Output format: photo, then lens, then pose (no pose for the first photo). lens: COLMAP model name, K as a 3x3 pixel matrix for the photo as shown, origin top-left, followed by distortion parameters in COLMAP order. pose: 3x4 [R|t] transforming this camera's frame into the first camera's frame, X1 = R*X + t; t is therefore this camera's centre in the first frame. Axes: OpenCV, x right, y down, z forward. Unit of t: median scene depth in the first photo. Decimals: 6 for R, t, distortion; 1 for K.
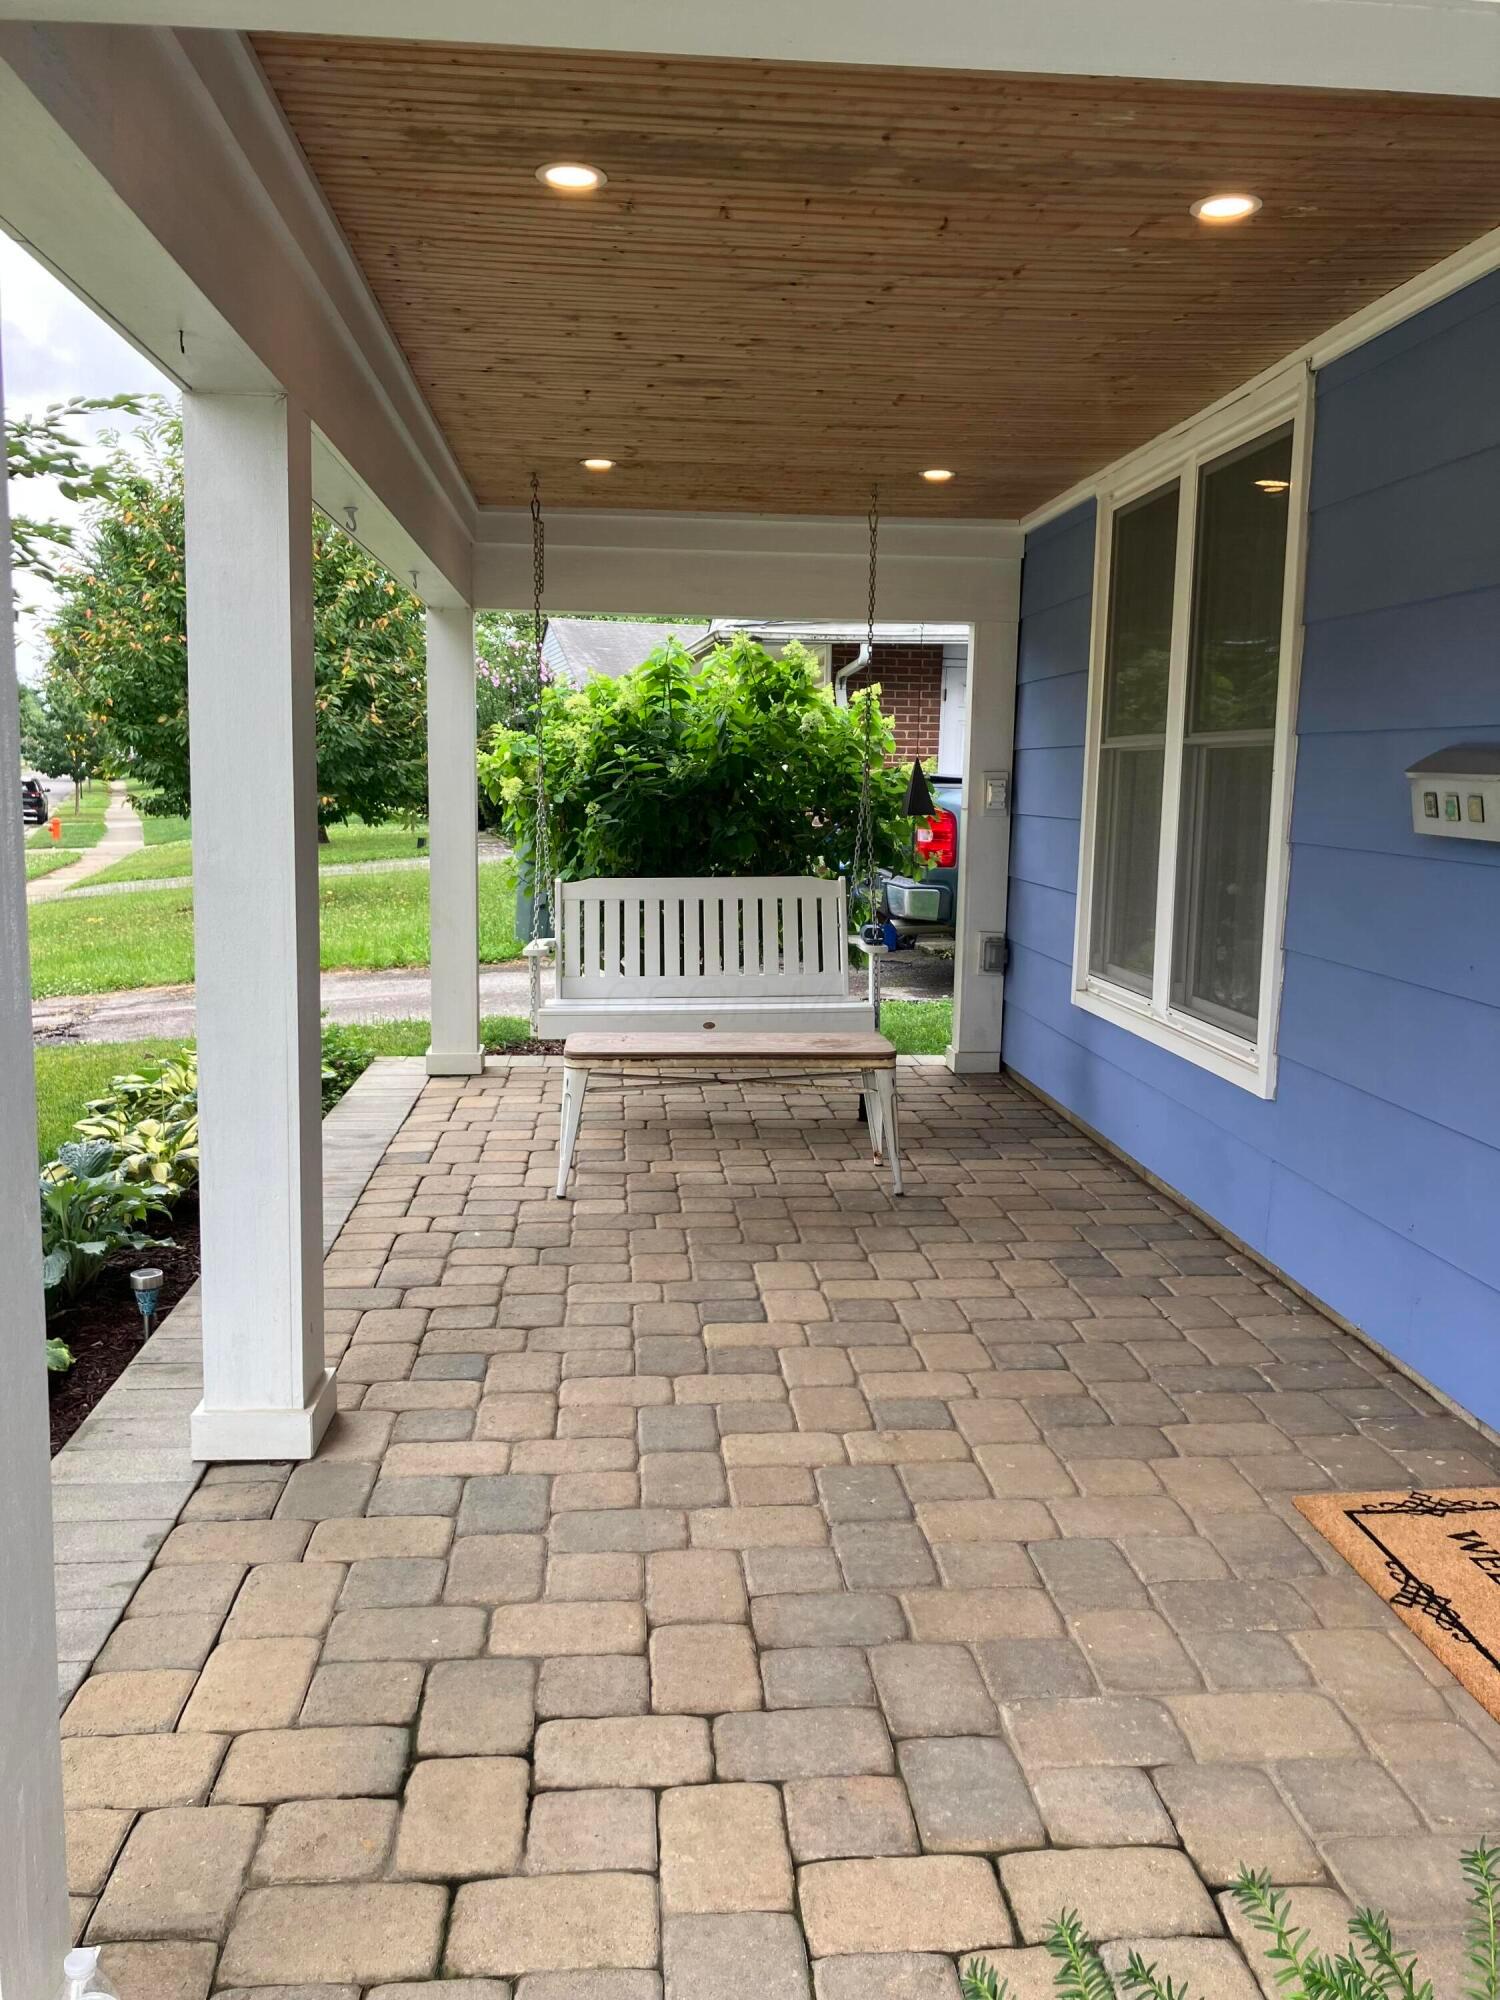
lens RADIAL K [[1606.7, 0, 744.7], [0, 1606.7, 998.4], [0, 0, 1]] dist [0.039046, -0.056631]
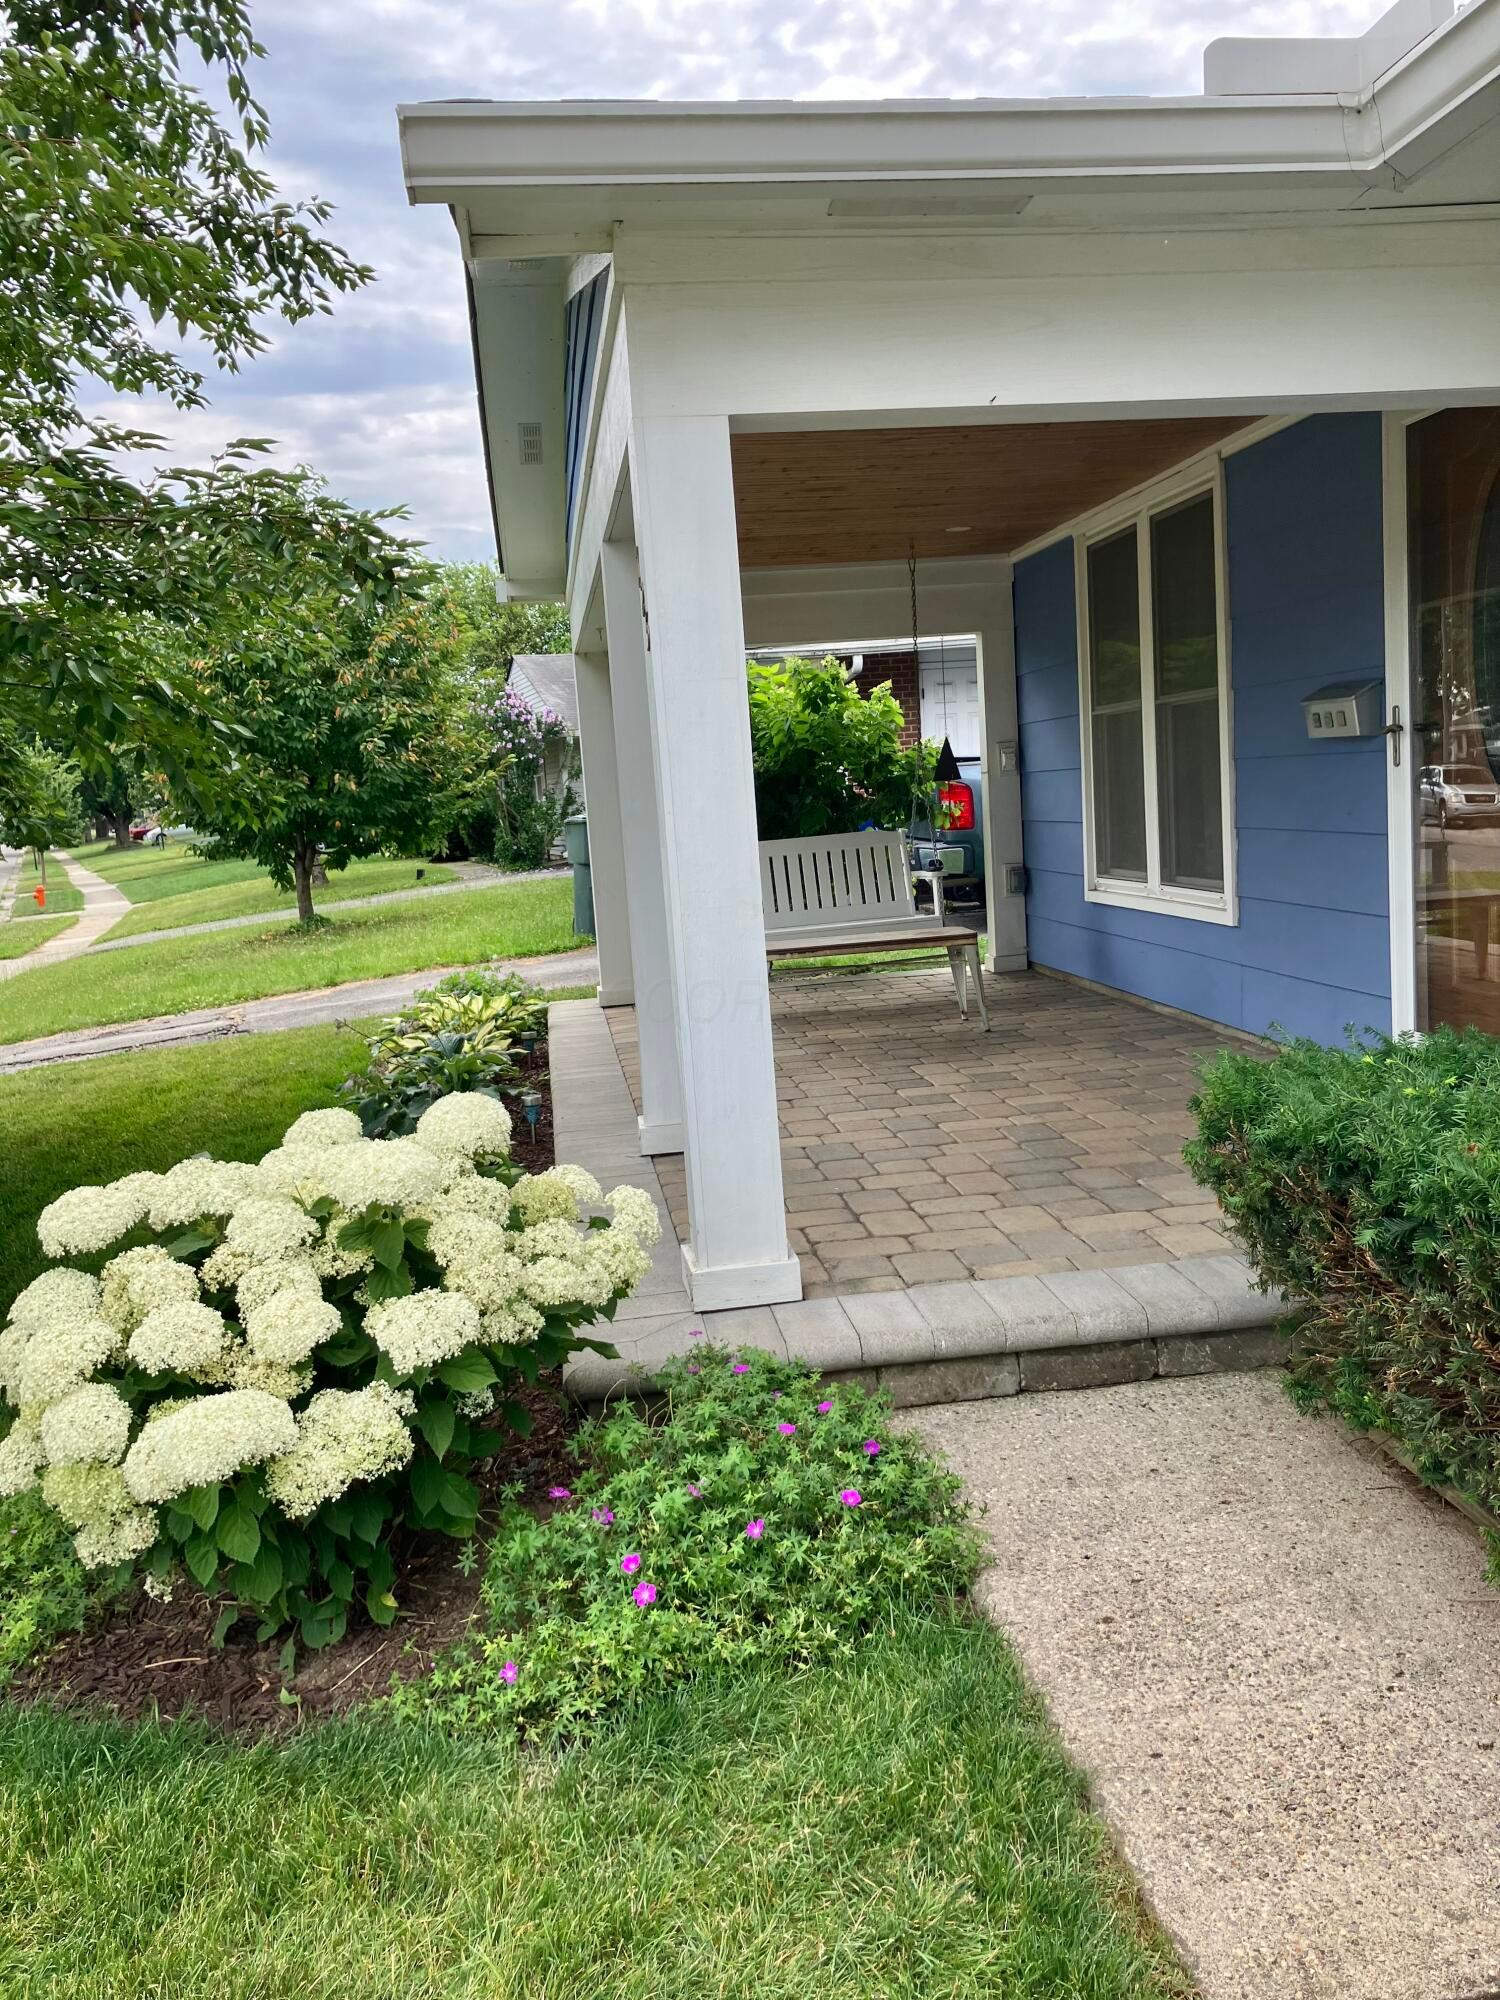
lens RADIAL K [[1606.7, 0, 757.8], [0, 1606.7, 1000.7], [0, 0, 1]] dist [0.039046, -0.056631]
pose [[0.995395, -0.087253, 0.039706, -0.139591], [0.087644, 0.996118, -0.008223, 0.075510], [-0.038835, 0.011665, 0.999178, -0.369199]]
